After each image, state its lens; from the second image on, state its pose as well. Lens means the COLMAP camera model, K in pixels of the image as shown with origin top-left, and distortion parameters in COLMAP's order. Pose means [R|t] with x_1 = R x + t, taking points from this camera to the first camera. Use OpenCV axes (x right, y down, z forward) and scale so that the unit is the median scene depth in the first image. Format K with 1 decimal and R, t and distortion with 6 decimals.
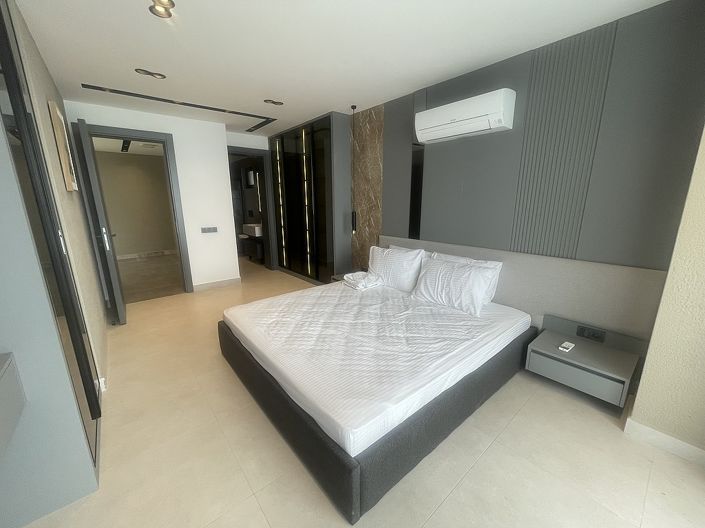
lens RADIAL K [[282.7, 0, 348.1], [0, 282.7, 266.4], [0, 0, 1]] dist [0.001802, -0.000368]
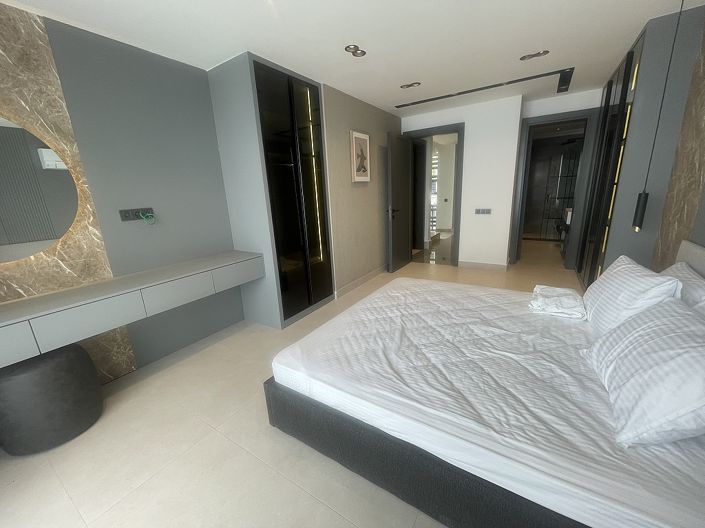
lens RADIAL K [[282.7, 0, 348.1], [0, 282.7, 266.4], [0, 0, 1]] dist [0.001802, -0.000368]
pose [[0.304311, 0.237807, -0.922411, 0.623276], [-0.171546, 0.966187, 0.192498, -0.090495], [0.936999, 0.099657, 0.334816, 0.405085]]
